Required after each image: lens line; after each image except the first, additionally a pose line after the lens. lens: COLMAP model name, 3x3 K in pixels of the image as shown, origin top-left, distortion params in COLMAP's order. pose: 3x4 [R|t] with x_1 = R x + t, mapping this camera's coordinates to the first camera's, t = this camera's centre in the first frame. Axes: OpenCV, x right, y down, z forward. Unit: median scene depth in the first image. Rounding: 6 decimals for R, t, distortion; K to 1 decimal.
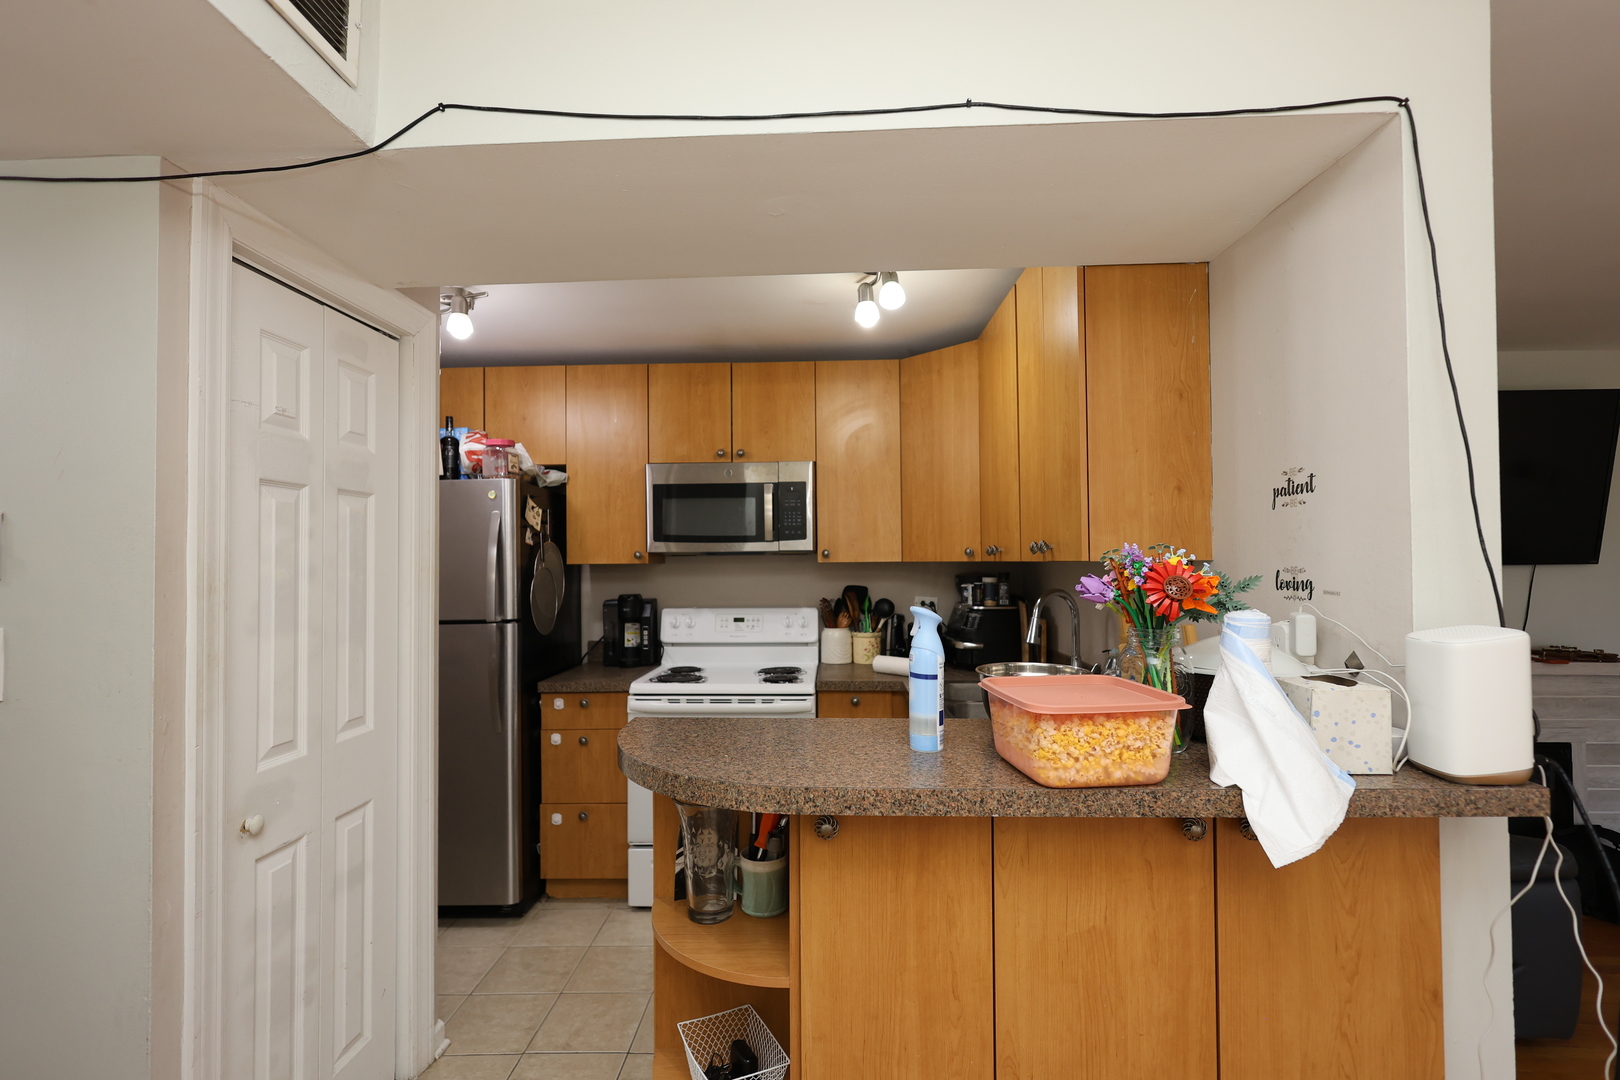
lens RADIAL K [[743.3, 0, 810.4], [0, 743.3, 544.5], [0, 0, 1]] dist [0.003632, 0.000421]
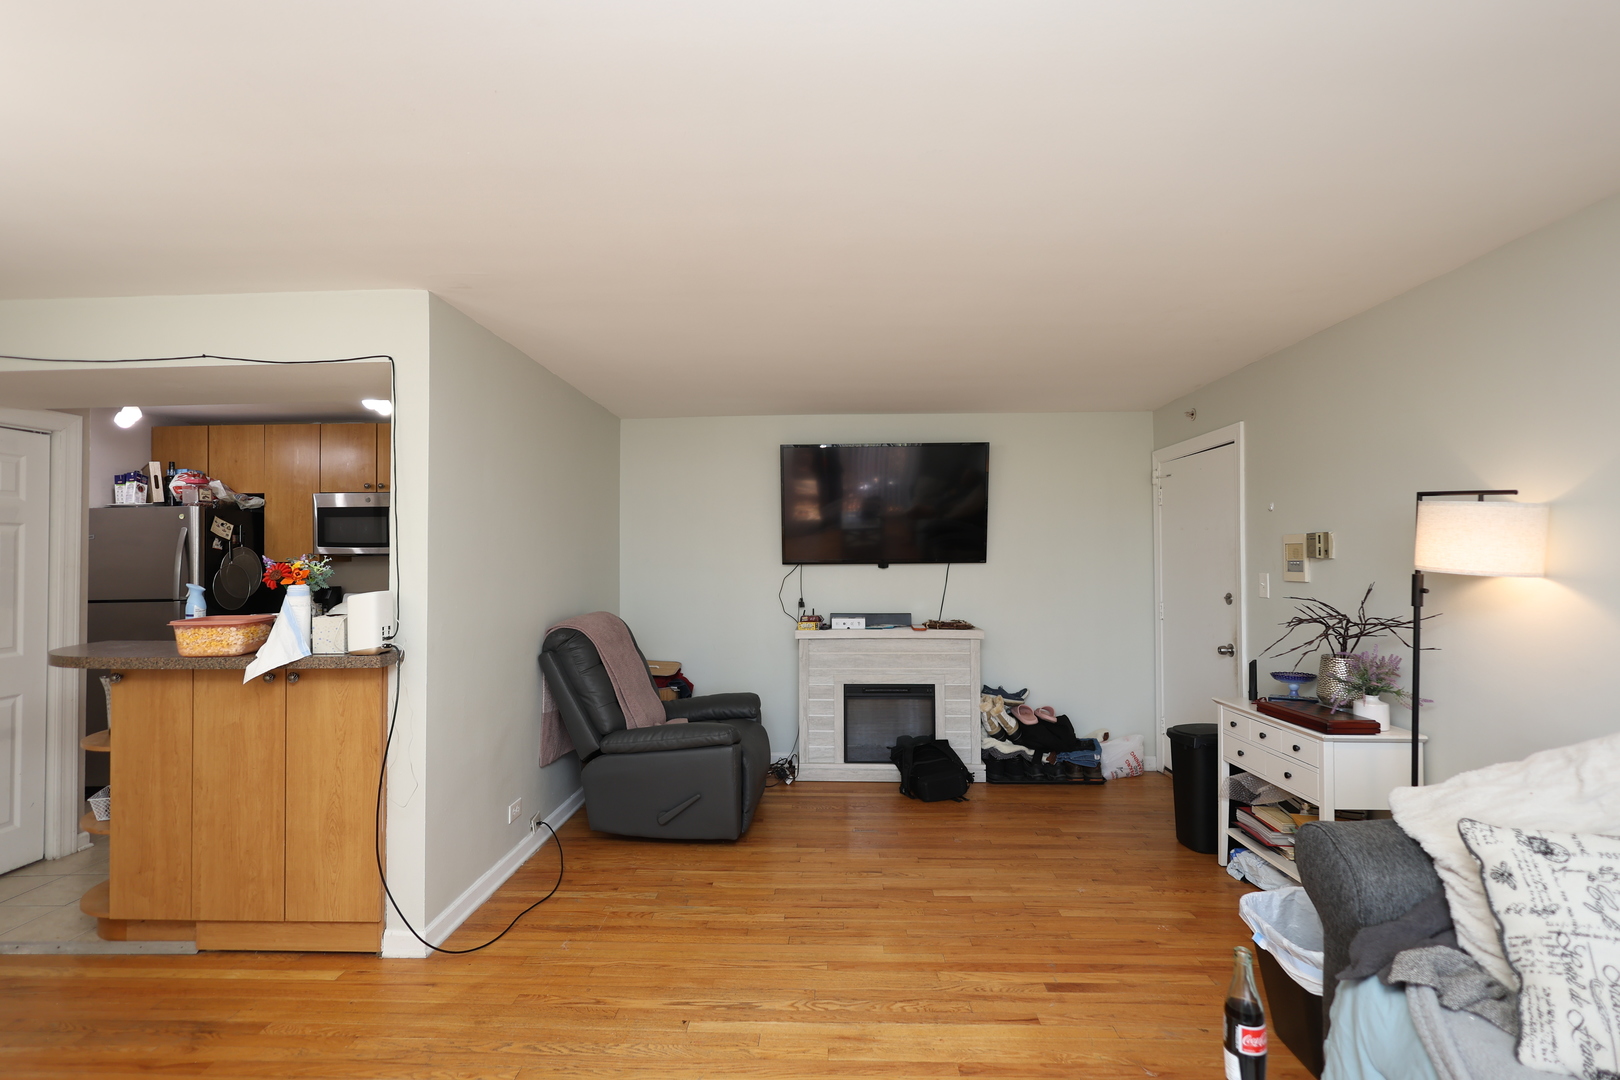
lens RADIAL K [[743.3, 0, 810.4], [0, 743.3, 544.5], [0, 0, 1]] dist [0.003632, 0.000421]
pose [[0.999985, 0.001603, -0.005193, 0.776277], [-0.001574, 0.999983, 0.005624, -0.018575], [0.005202, -0.005616, 0.999971, -0.461780]]
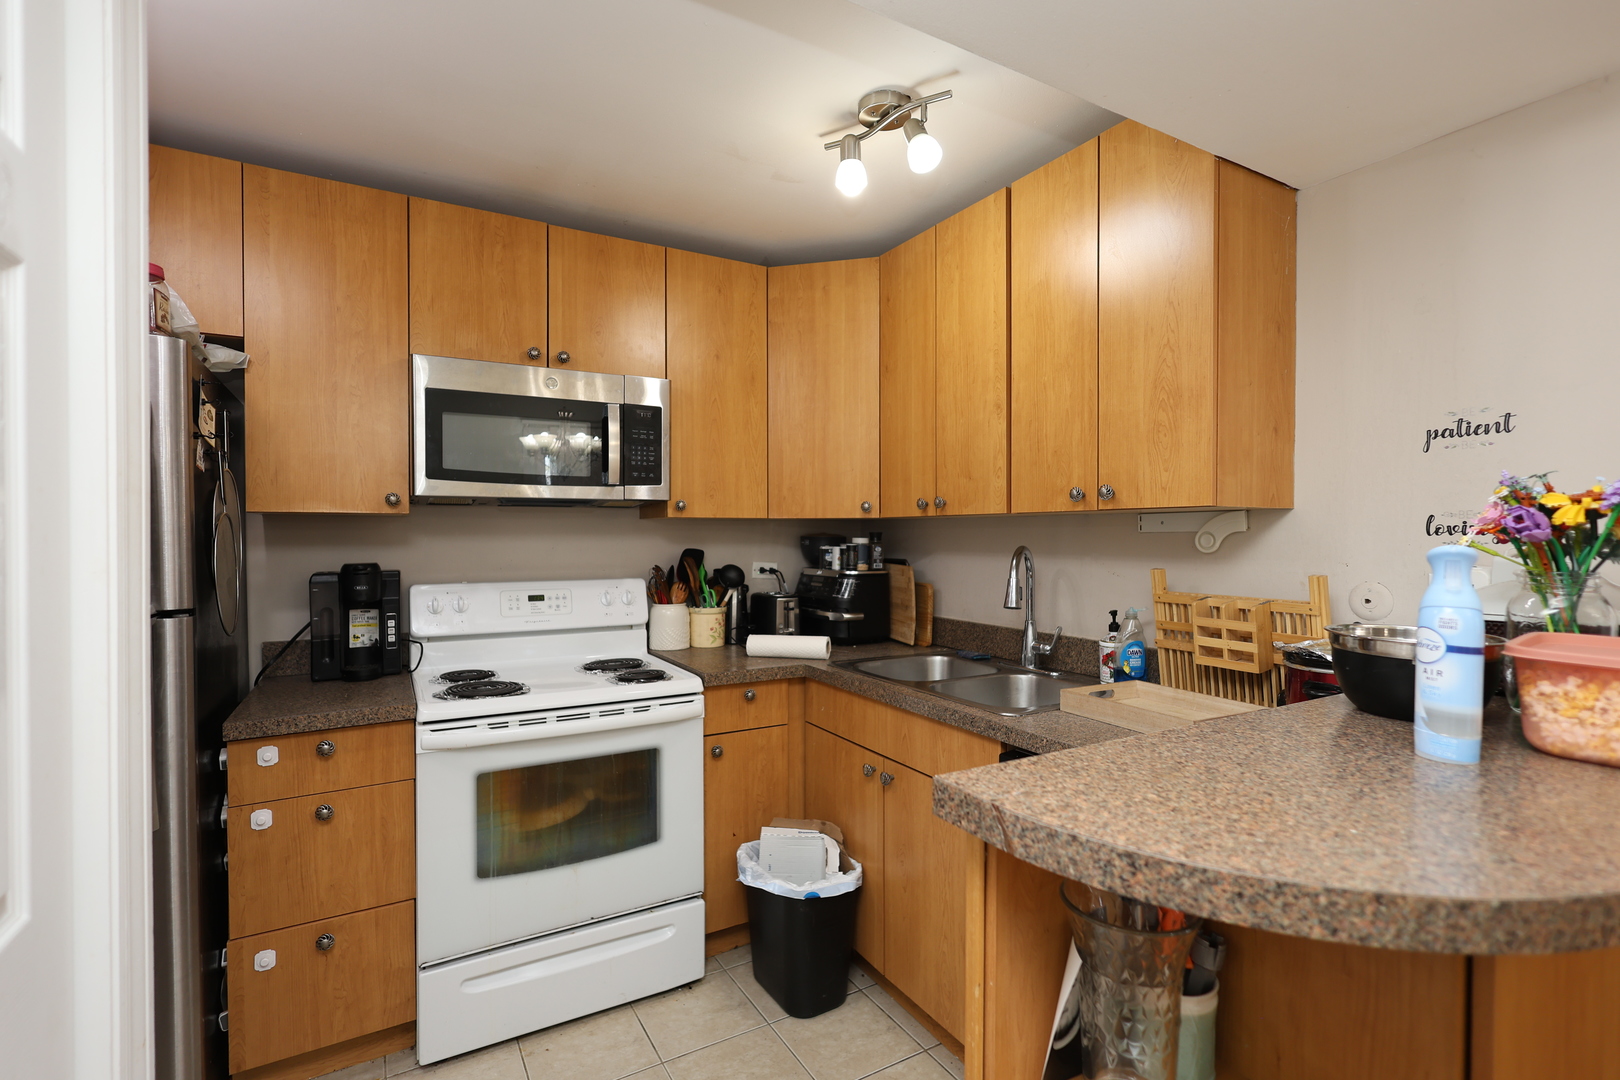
lens RADIAL K [[744.3, 0, 810.0], [0, 744.3, 540.0], [0, 0, 1]] dist [0.001003, 0.000302]
pose [[0.849750, 0.004121, 0.527170, -0.273480], [-0.018118, 0.999607, 0.021391, 0.029408], [-0.526875, -0.027728, 0.849490, 0.294209]]
